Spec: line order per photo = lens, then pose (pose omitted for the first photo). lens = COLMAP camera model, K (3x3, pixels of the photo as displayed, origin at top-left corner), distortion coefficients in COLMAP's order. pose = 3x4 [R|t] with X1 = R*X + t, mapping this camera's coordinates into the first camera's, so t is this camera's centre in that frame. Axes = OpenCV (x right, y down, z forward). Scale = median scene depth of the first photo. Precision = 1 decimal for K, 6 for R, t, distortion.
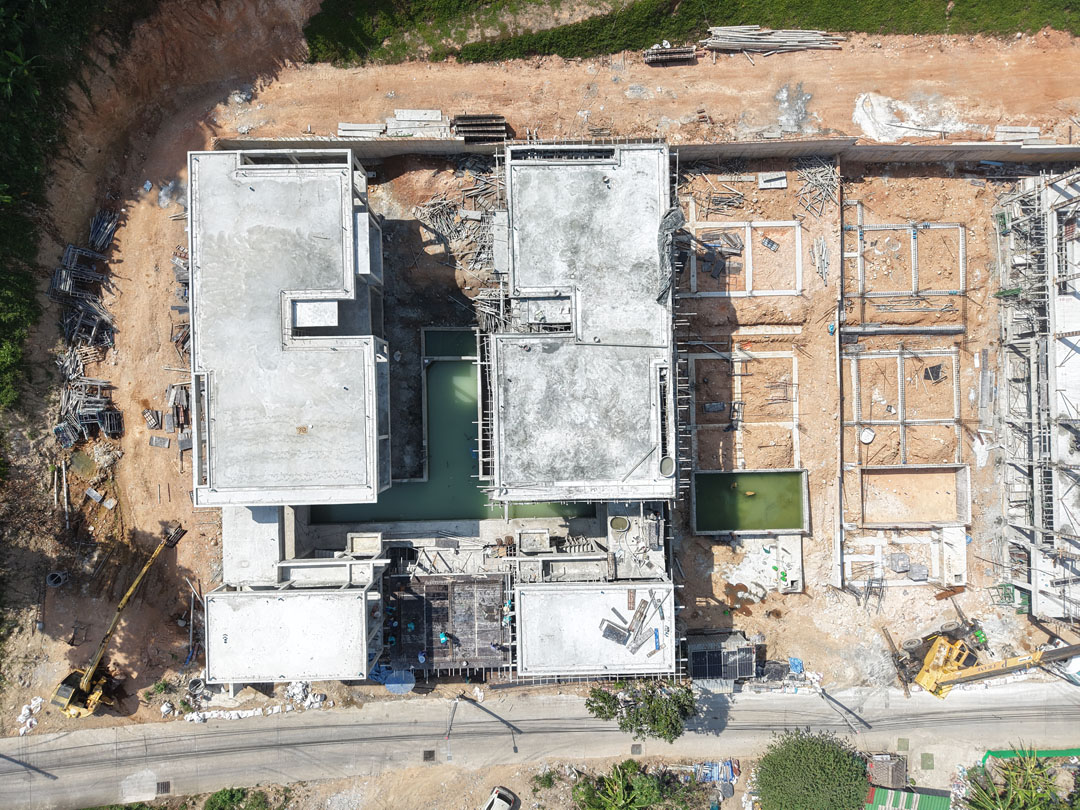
lens RADIAL K [[722.2, 0, 536.3], [0, 722.2, 405.2], [0, 0, 1]] dist [0.021898, -0.017576]
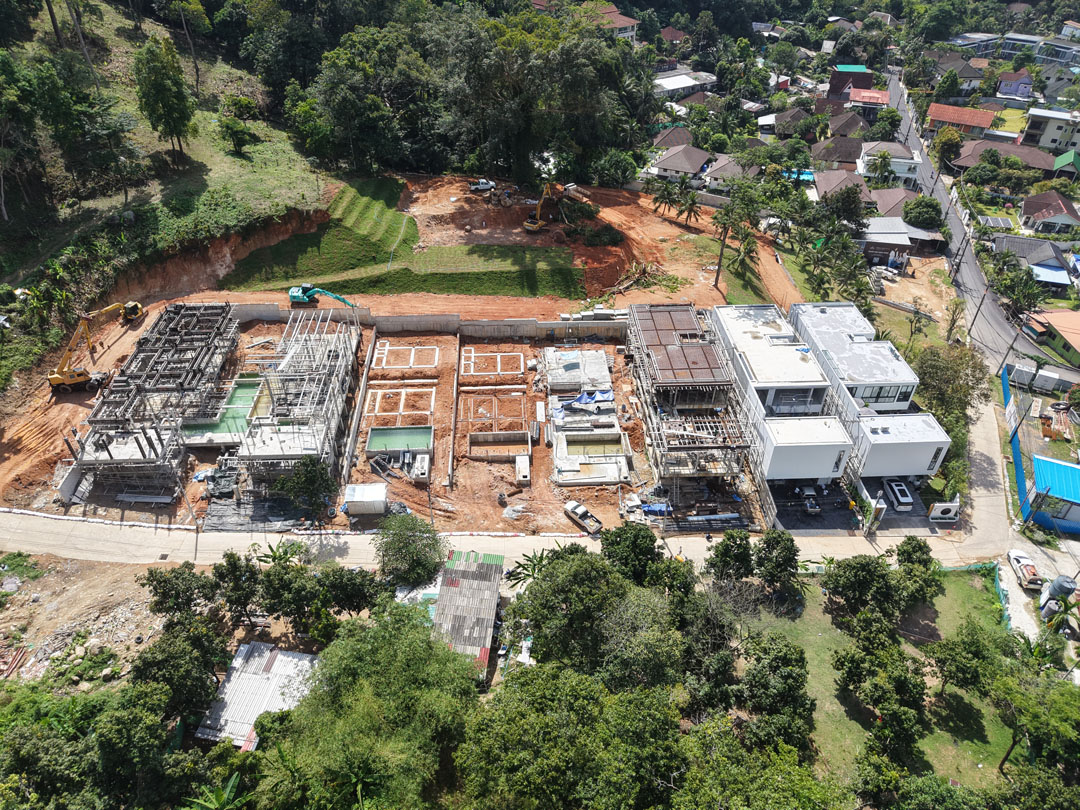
lens RADIAL K [[722.2, 0, 532.5], [0, 722.2, 408.3], [0, 0, 1]] dist [0.021898, -0.017576]
pose [[0.999684, -0.023685, 0.008445, 0.659277], [0.021481, 0.629804, -0.776457, 1.595032], [0.013072, 0.776393, 0.630113, -0.185857]]
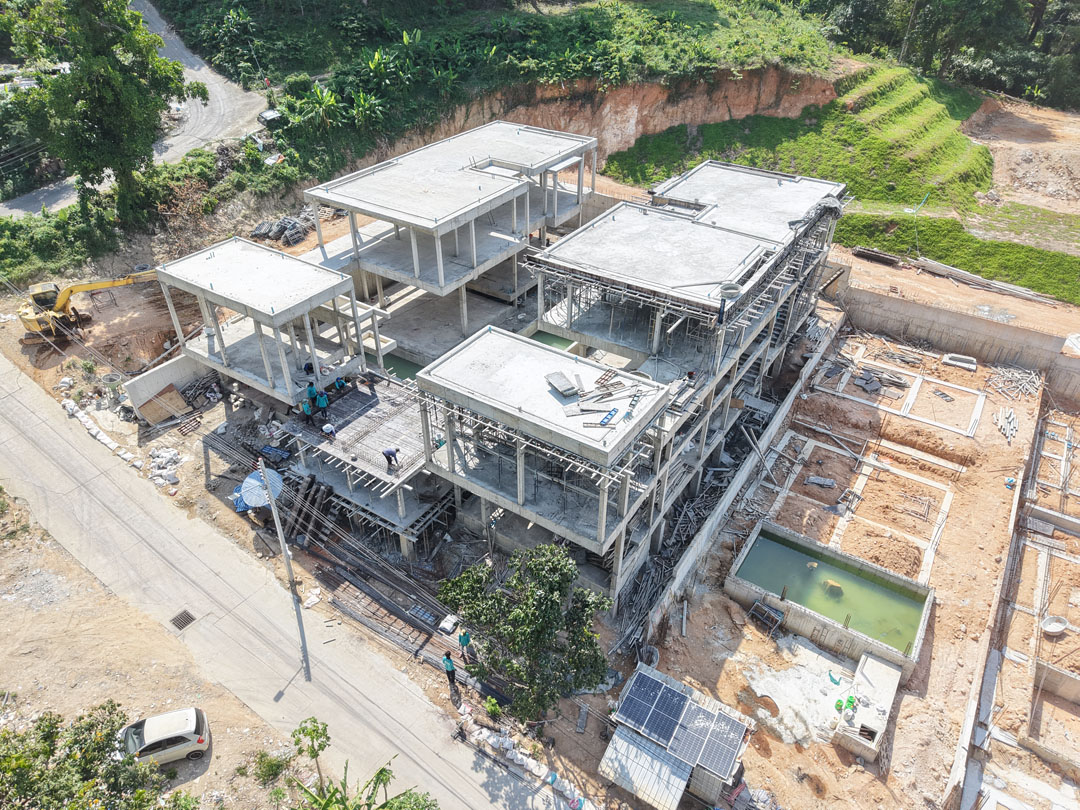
lens RADIAL K [[722.2, 0, 534.5], [0, 722.2, 405.8], [0, 0, 1]] dist [0.021898, -0.017576]
pose [[0.818978, 0.326110, -0.472153, 0.361418], [-0.573704, 0.482247, -0.662043, 0.688003], [0.011796, 0.813075, 0.582040, 0.534176]]
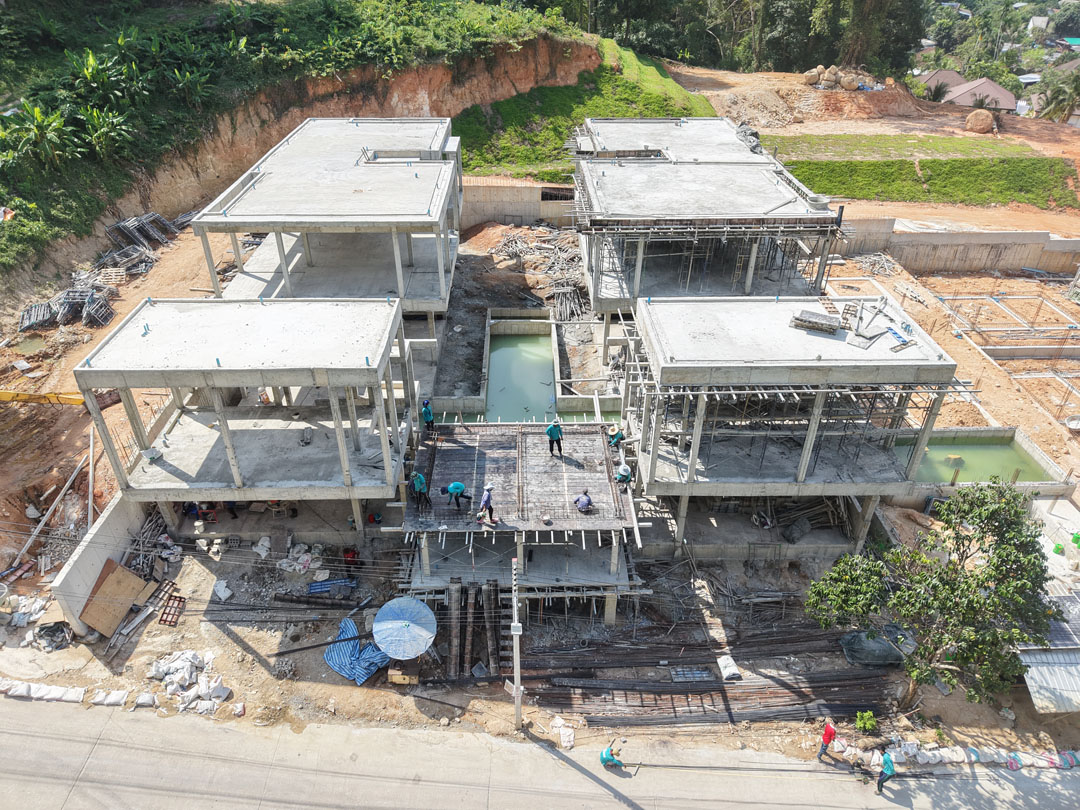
lens RADIAL K [[722.2, 0, 534.3], [0, 722.2, 406.4], [0, 0, 1]] dist [0.021898, -0.017576]
pose [[0.999939, -0.008322, -0.007244, -0.100640], [-0.001444, 0.552167, -0.833733, 0.724780], [0.010939, 0.833692, 0.552121, 0.635703]]
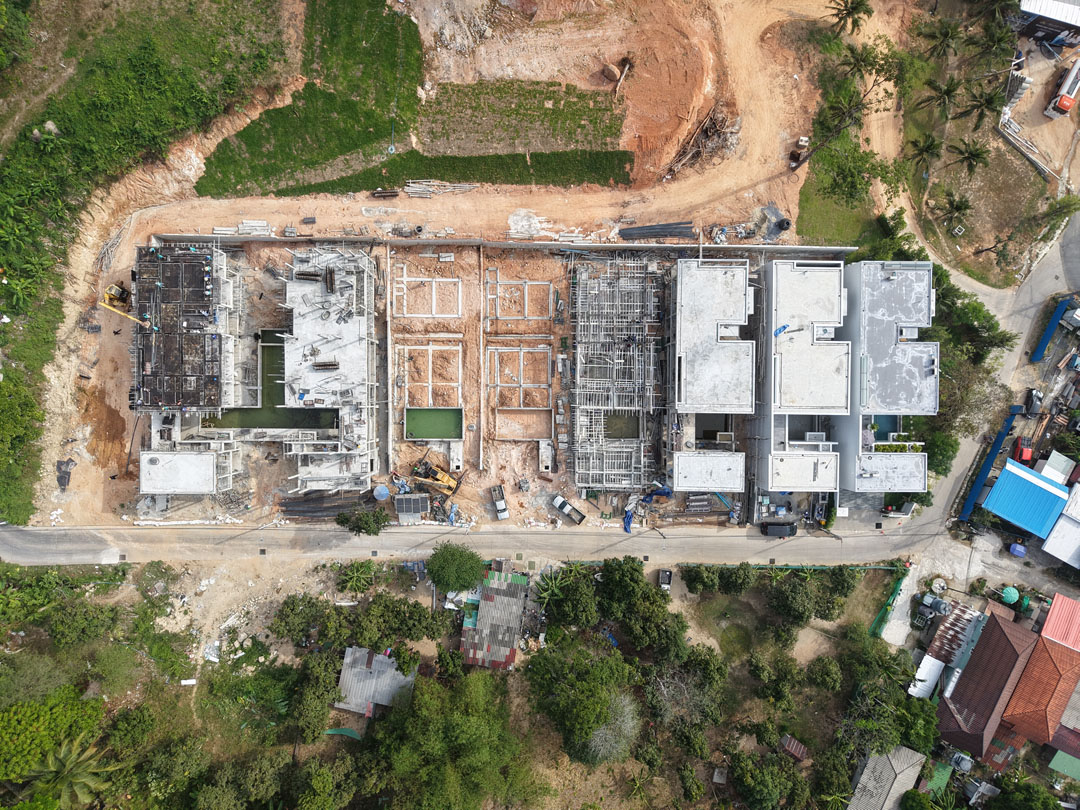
lens RADIAL K [[722.2, 0, 535.0], [0, 722.2, 407.8], [0, 0, 1]] dist [0.021898, -0.017576]
pose [[0.999644, 0.026596, -0.002003, 0.615757], [-0.026560, 0.999518, 0.016068, 0.056493], [0.002429, -0.016009, 0.999869, -0.988774]]
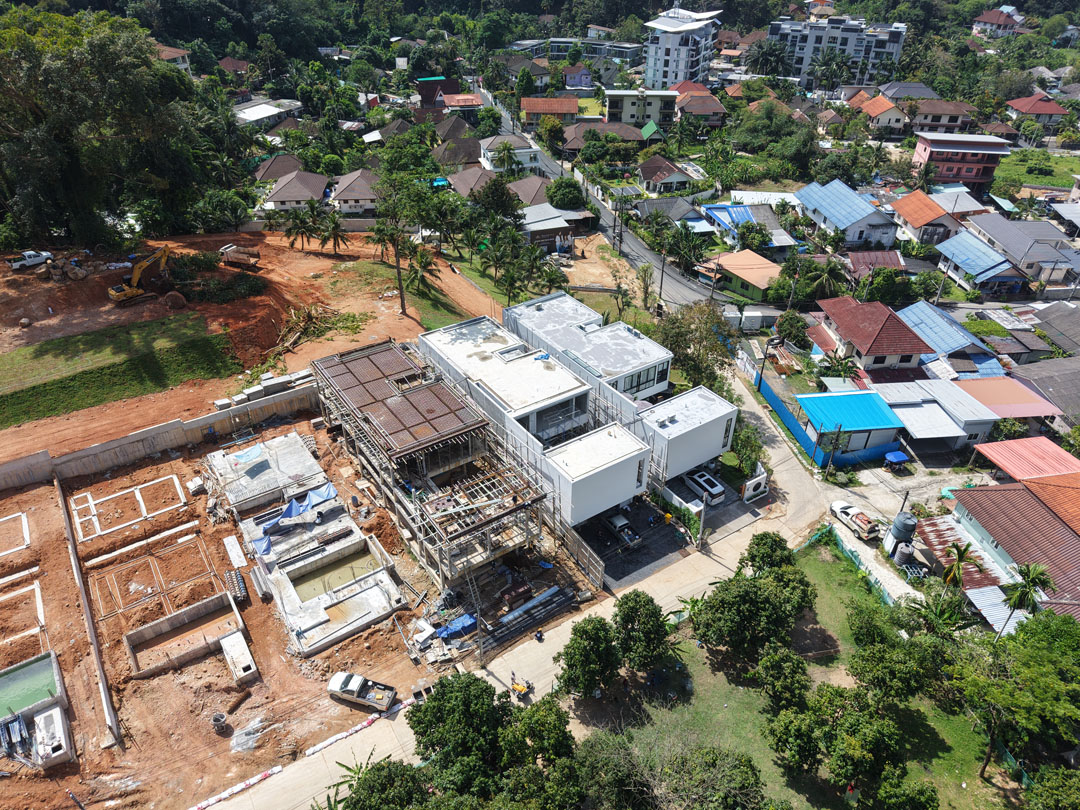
lens RADIAL K [[722.2, 0, 534.6], [0, 722.2, 407.9], [0, 0, 1]] dist [0.021898, -0.017576]
pose [[0.839999, -0.320136, 0.438080, 0.662833], [0.542576, 0.490359, -0.682026, 1.100450], [0.003524, 0.810593, 0.585599, 0.108306]]
